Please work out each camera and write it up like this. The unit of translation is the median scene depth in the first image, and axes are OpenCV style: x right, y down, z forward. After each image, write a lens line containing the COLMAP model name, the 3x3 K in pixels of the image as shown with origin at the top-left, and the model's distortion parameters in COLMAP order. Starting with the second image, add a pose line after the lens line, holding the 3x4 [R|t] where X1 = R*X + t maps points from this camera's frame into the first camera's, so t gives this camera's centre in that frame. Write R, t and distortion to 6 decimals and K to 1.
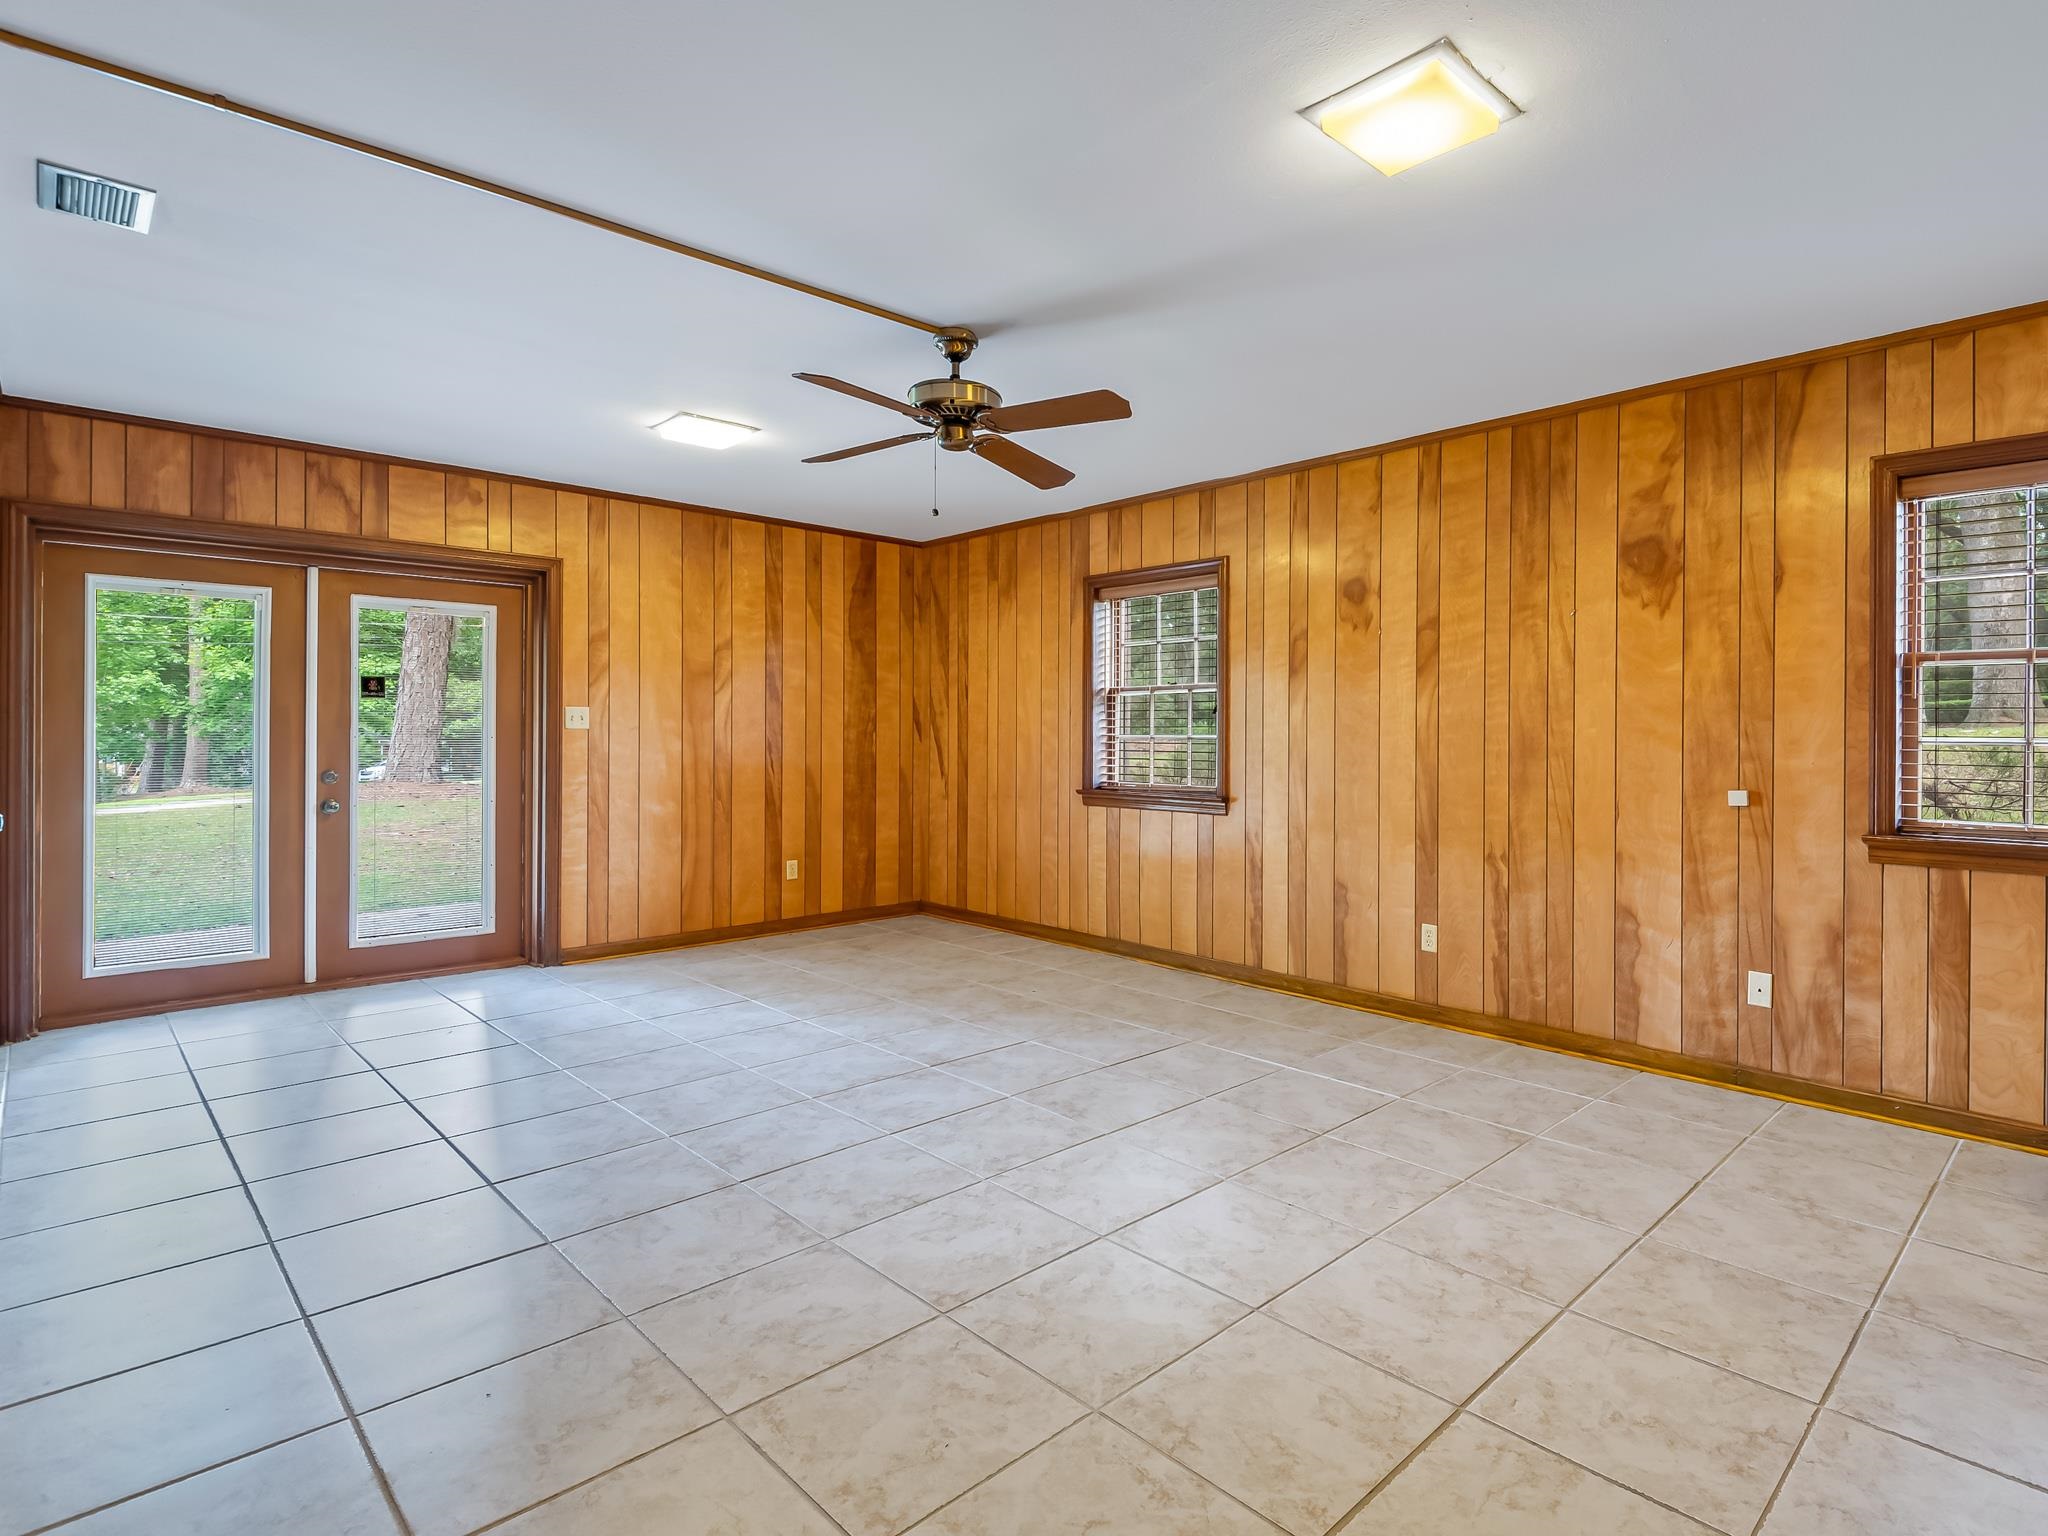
lens RADIAL K [[1058.5, 0, 1024.0], [0, 1058.5, 768.0], [0, 0, 1]] dist [0.001700, 0.000171]
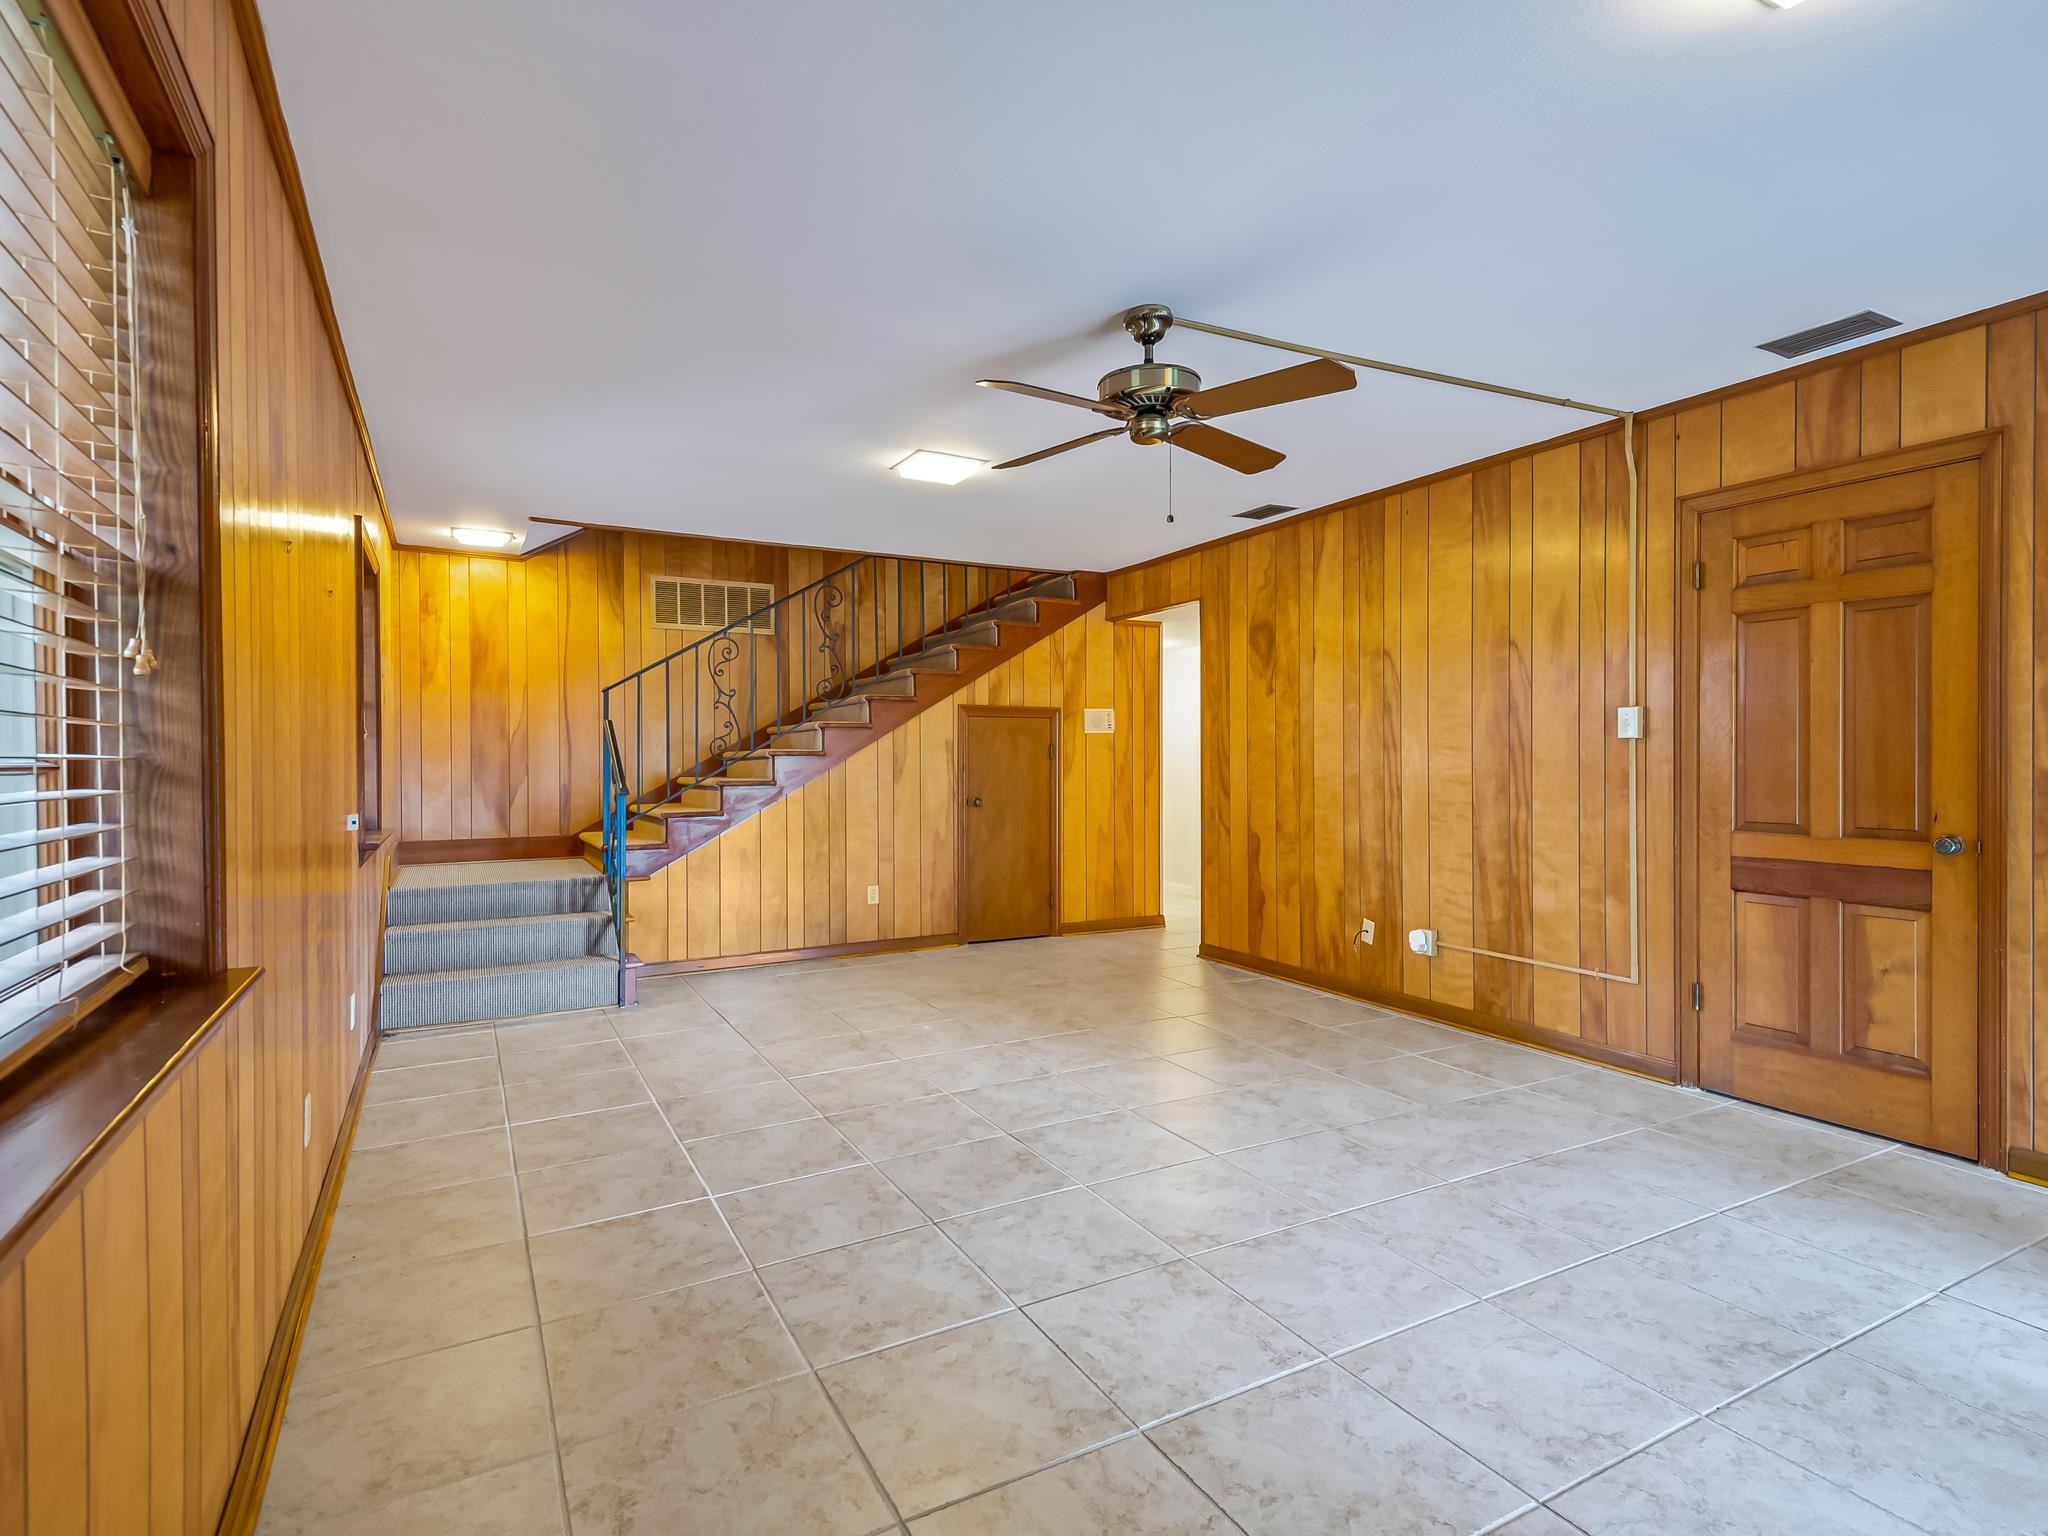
lens RADIAL K [[1058.5, 0, 1024.0], [0, 1058.5, 768.0], [0, 0, 1]] dist [0.001700, 0.000171]
pose [[-0.982157, -0.002682, 0.188044, -0.131410], [0.005019, 0.999168, 0.040464, -0.065331], [-0.187996, 0.040685, -0.981327, 1.920654]]
